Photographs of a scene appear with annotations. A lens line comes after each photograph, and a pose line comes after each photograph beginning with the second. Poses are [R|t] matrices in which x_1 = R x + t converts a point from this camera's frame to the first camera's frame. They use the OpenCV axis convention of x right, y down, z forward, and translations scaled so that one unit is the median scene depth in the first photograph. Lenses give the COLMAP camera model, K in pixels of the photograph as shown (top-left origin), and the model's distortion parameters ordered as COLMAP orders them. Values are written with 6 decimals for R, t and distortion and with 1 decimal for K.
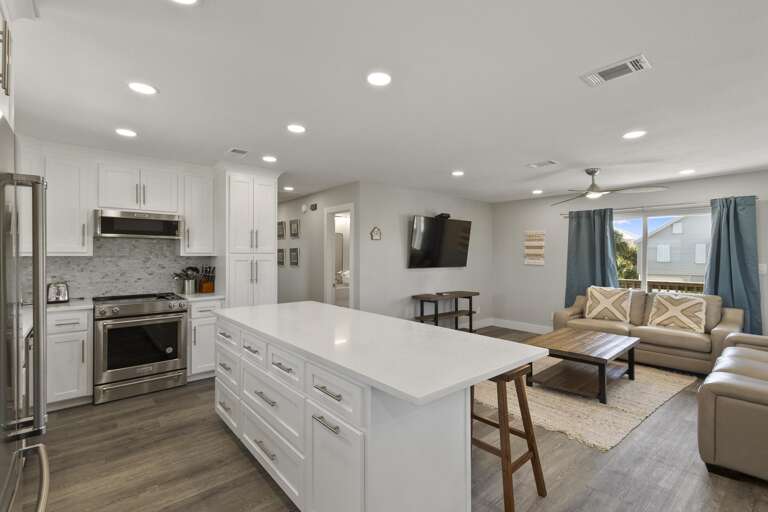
lens RADIAL K [[353.8, 0, 378.5], [0, 353.8, 254.0], [0, 0, 1]] dist [0.009895, -0.002061]
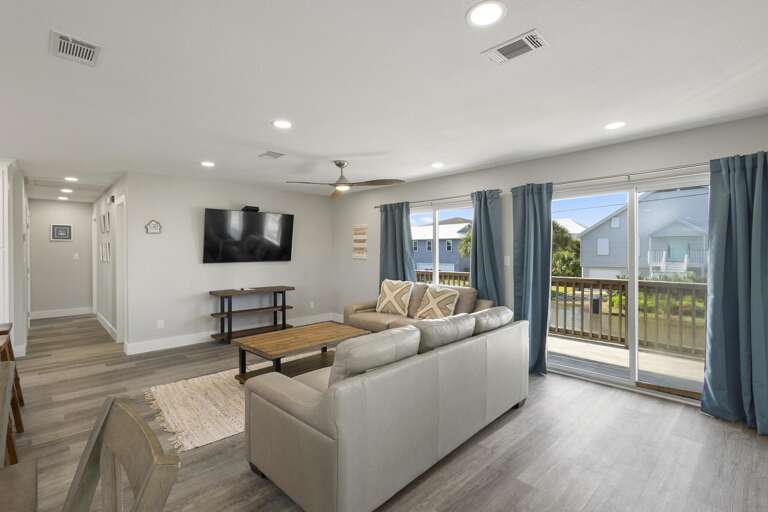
lens RADIAL K [[353.8, 0, 382.2], [0, 353.8, 251.8], [0, 0, 1]] dist [0.009895, -0.002061]
pose [[0.998418, -0.004763, 0.056024, 0.571697], [0.004274, 0.999952, 0.008837, 0.003701], [-0.056063, -0.008583, 0.998390, 0.009388]]
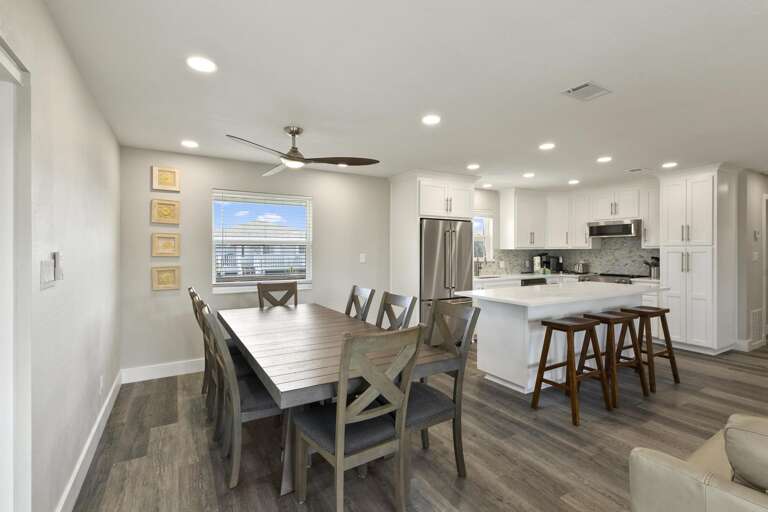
lens RADIAL K [[353.8, 0, 381.4], [0, 353.8, 254.3], [0, 0, 1]] dist [0.009895, -0.002061]
pose [[-0.188475, 0.009415, -0.982033, 0.796569], [0.008673, 0.999931, 0.007922, 0.006716], [0.982040, -0.007024, -0.188544, 0.224418]]
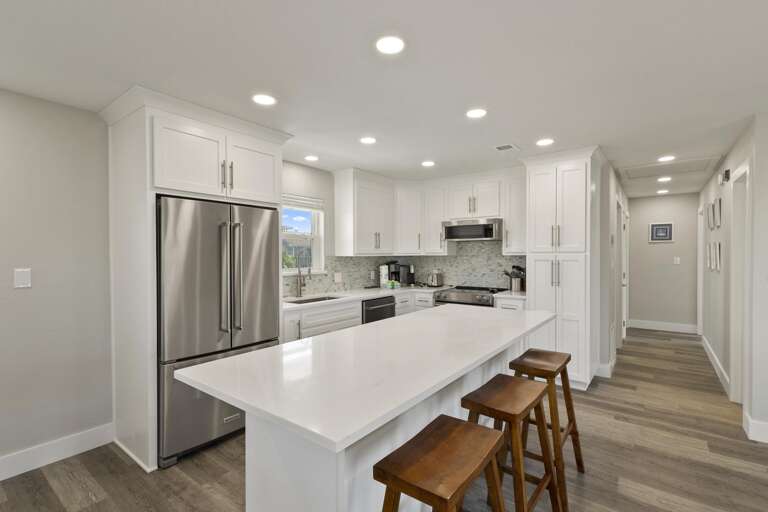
lens RADIAL K [[353.8, 0, 387.2], [0, 353.8, 259.6], [0, 0, 1]] dist [0.009895, -0.002061]
pose [[0.213060, 0.013284, -0.976949, 0.351211], [0.009054, 0.999838, 0.015570, -0.001133], [0.976997, -0.012162, 0.212906, 0.345130]]
